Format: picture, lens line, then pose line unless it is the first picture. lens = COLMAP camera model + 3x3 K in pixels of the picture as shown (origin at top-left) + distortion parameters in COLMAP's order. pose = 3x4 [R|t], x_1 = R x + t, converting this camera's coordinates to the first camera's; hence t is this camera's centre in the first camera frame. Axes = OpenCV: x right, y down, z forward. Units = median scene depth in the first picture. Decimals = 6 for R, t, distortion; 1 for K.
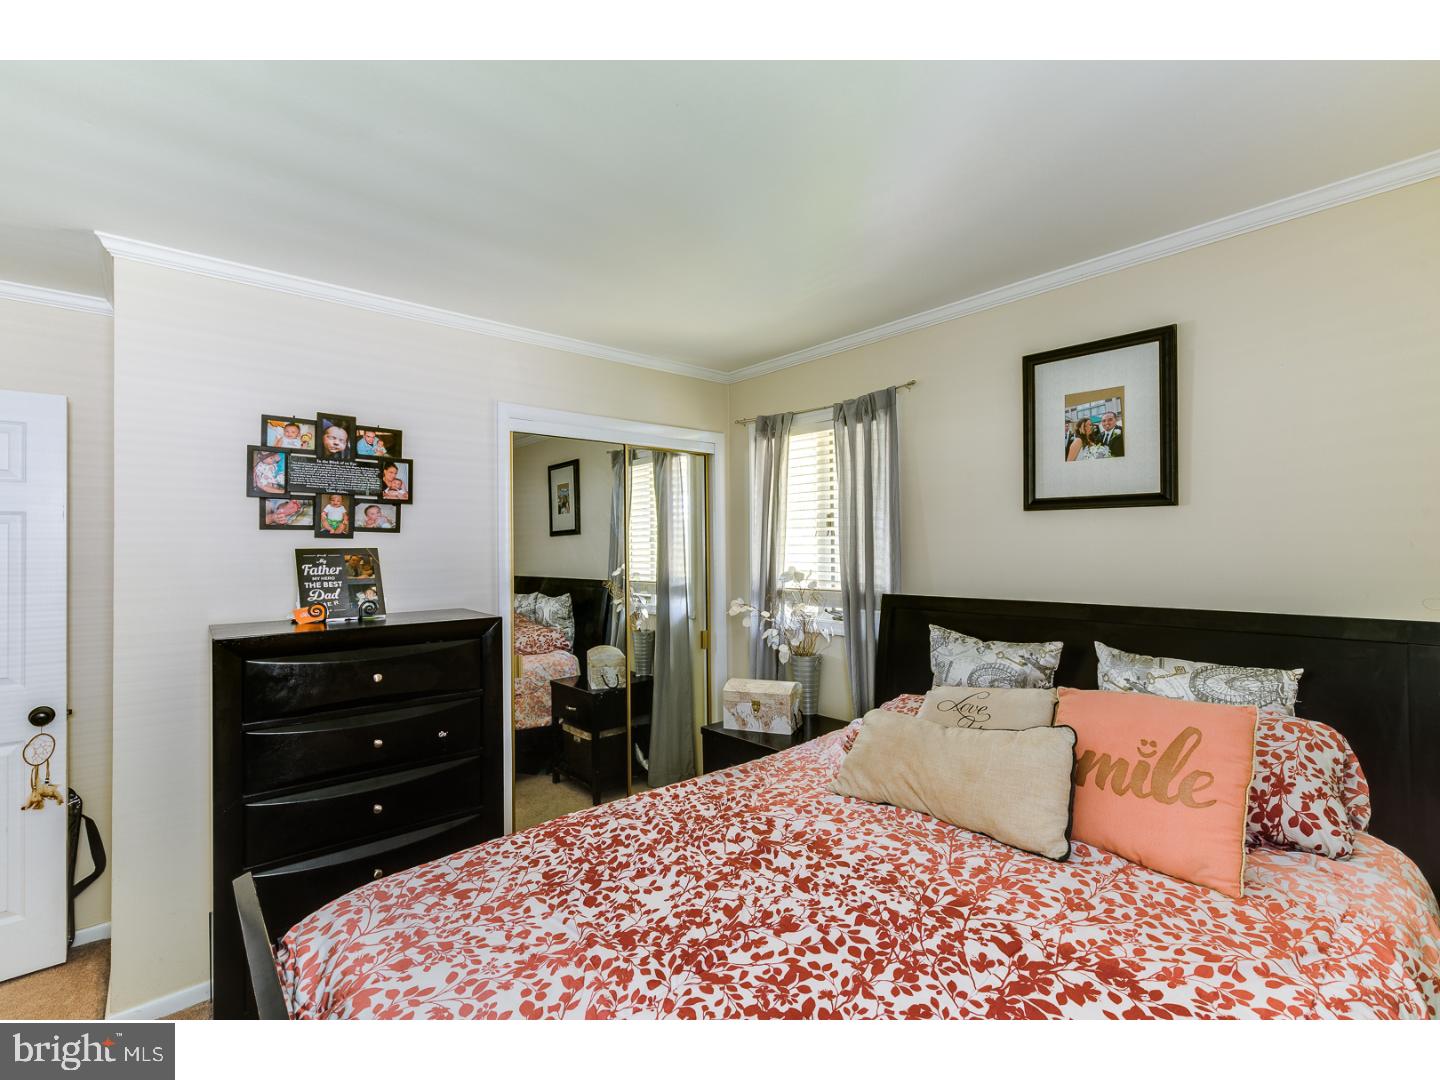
lens RADIAL K [[654.6, 0, 716.9], [0, 654.6, 542.4], [0, 0, 1]] dist [-0.008709, 0.000159]
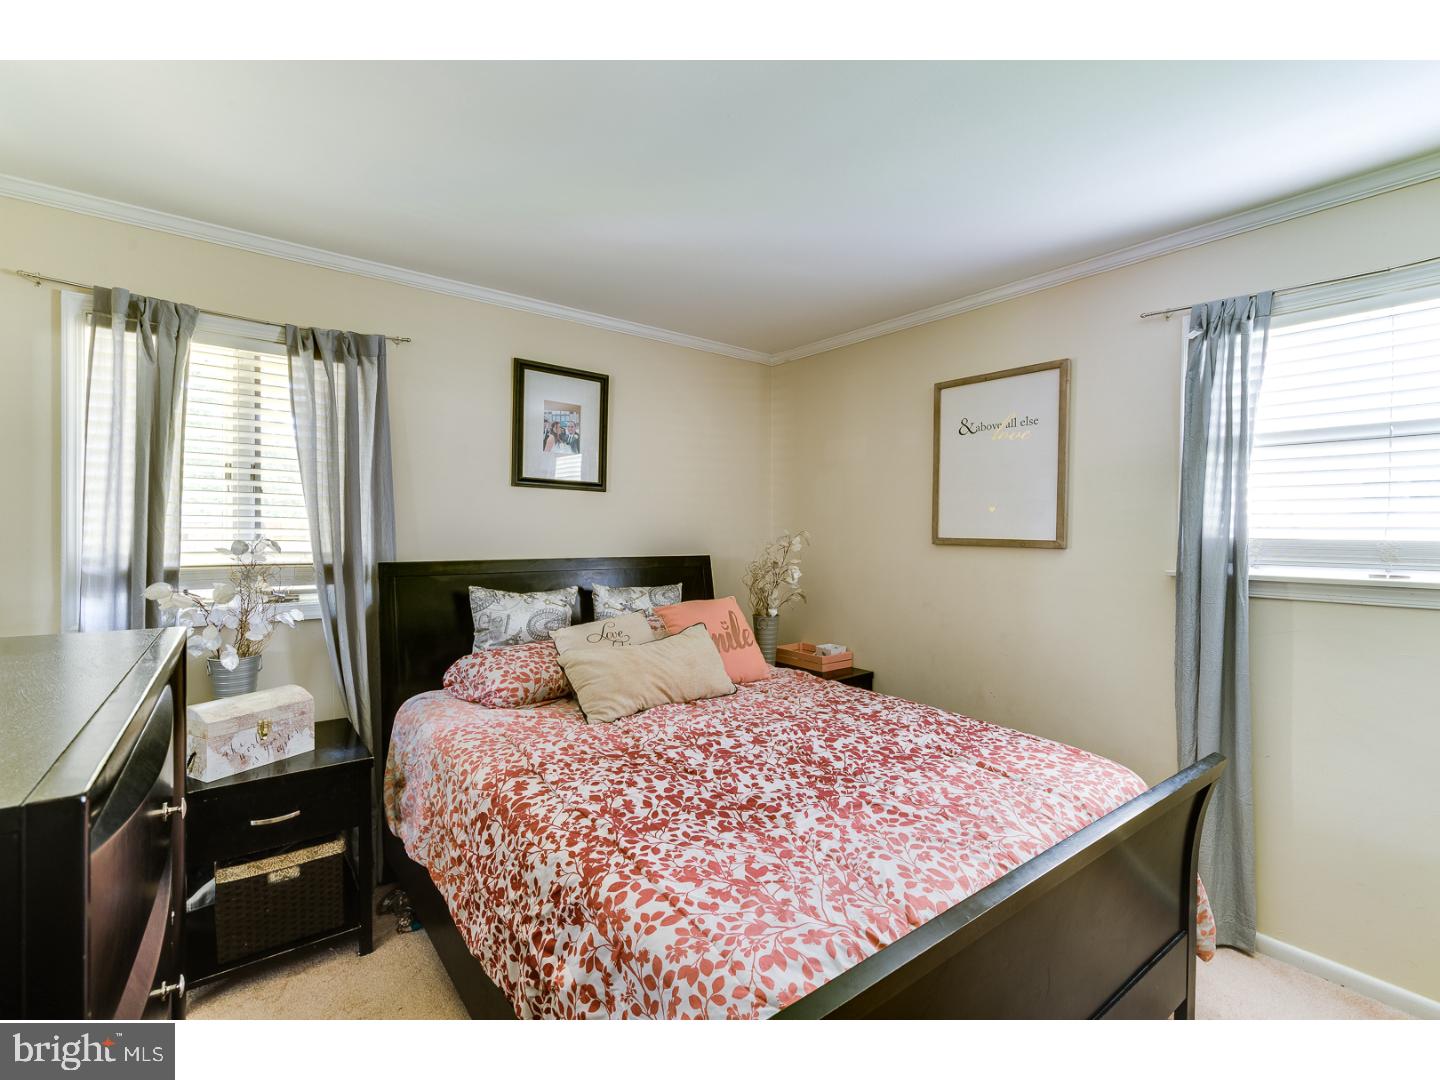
lens RADIAL K [[654.6, 0, 716.9], [0, 654.6, 542.4], [0, 0, 1]] dist [-0.008709, 0.000159]
pose [[0.044715, -0.005962, 0.998982, -0.845180], [-0.019168, 0.999793, 0.006825, 0.047872], [-0.998816, -0.019454, 0.044592, 0.664933]]
